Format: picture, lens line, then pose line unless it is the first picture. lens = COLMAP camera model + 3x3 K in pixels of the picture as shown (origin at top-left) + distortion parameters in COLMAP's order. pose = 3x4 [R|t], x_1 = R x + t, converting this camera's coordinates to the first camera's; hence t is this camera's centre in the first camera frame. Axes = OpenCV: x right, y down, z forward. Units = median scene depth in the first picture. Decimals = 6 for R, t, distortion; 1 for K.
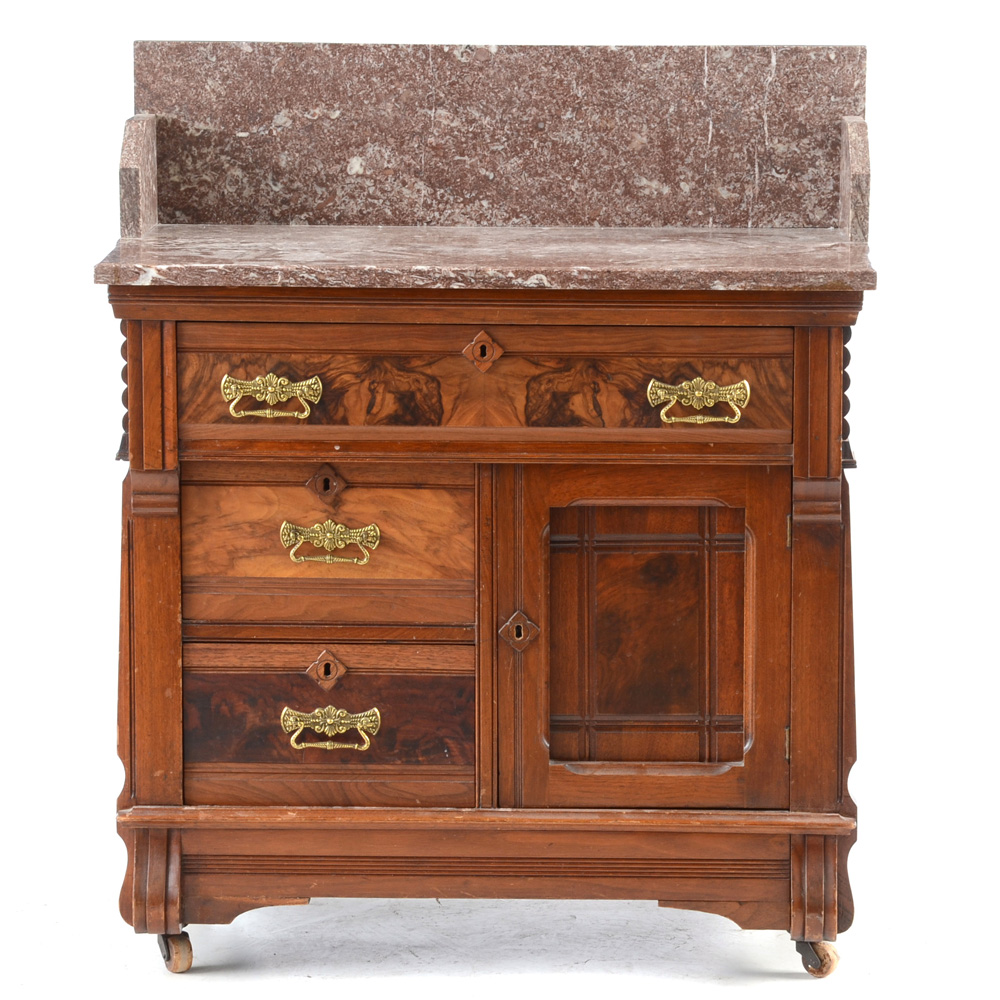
lens RADIAL K [[4641.9, 0, 497.4], [0, 4641.9, 507.5], [0, 0, 1]] dist [0.808393, 0.000000]
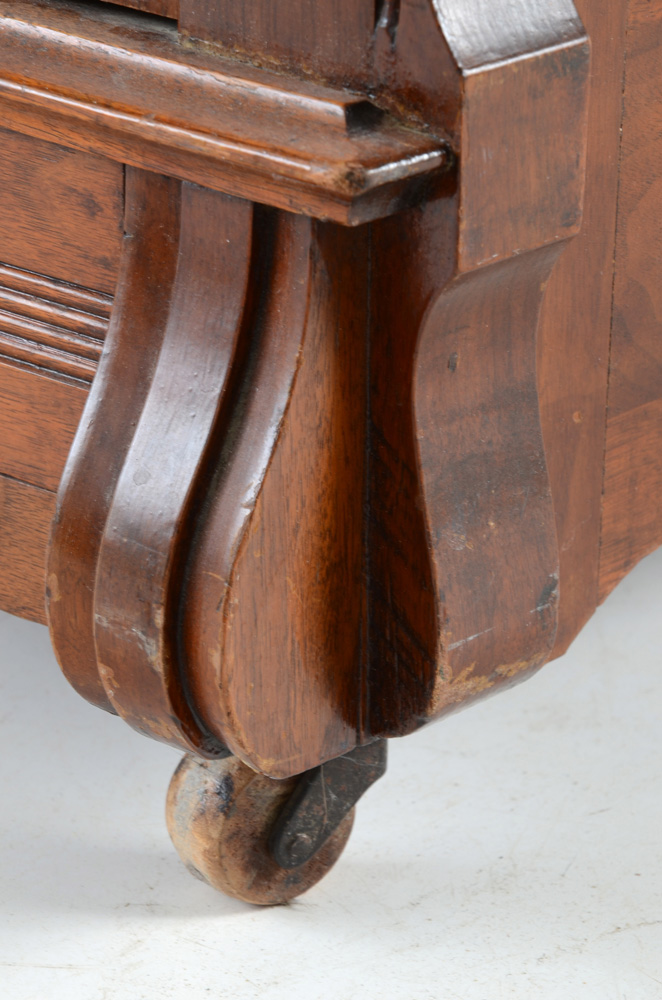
lens RADIAL K [[3591.9, 0, 330.6], [0, 3591.9, 501.6], [0, 0, 1]] dist [0.743426, 0.000000]
pose [[0.765952, 0.244639, -0.594532, 0.156205], [-0.125667, 0.963904, 0.234728, 0.048688], [0.630496, -0.105078, 0.769047, 0.898564]]
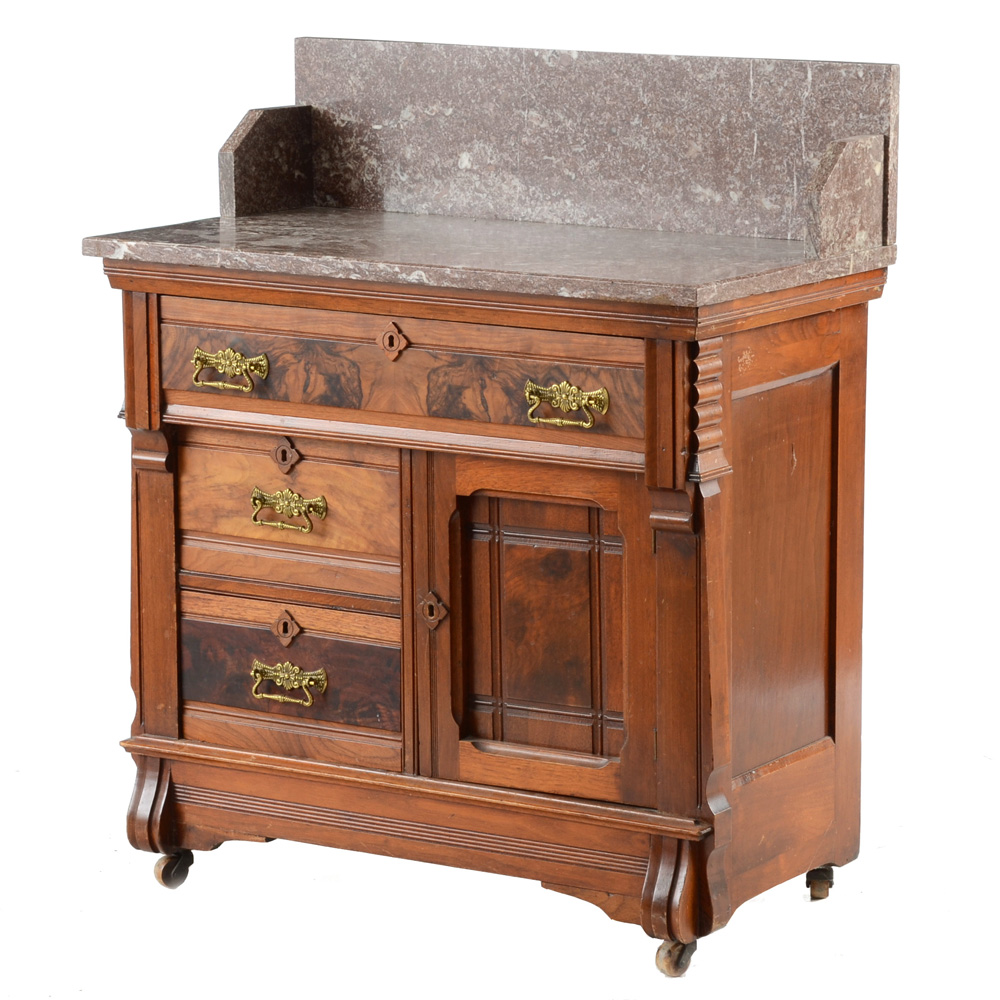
lens RADIAL K [[4129.1, 0, 549.1], [0, 4129.1, 505.6], [0, 0, 1]] dist [0.633700, 0.000000]
pose [[0.861827, 0.087623, -0.499576, 0.492001], [-0.078606, 0.996138, 0.039112, -0.035474], [0.501074, 0.005562, 0.865387, 0.204568]]
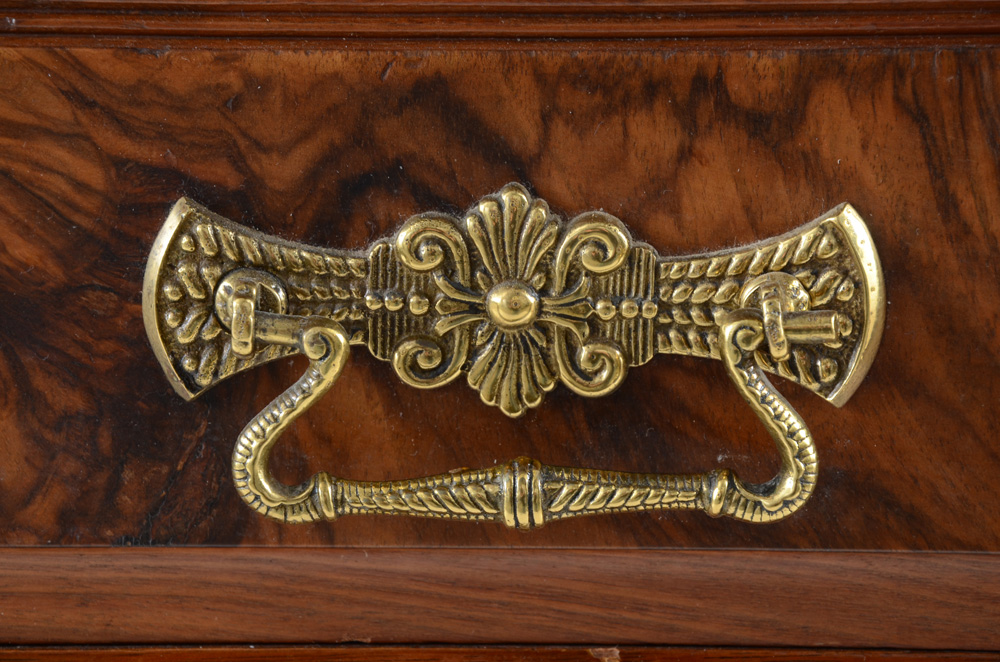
lens RADIAL K [[3591.9, 0, 498.0], [0, 3591.9, 338.1], [0, 0, 1]] dist [0.743426, 0.000000]
pose [[0.999967, -0.007178, 0.003916, 0.041818], [0.006972, 0.998714, 0.050215, -0.028499], [-0.004271, -0.050186, 0.998731, 0.880639]]
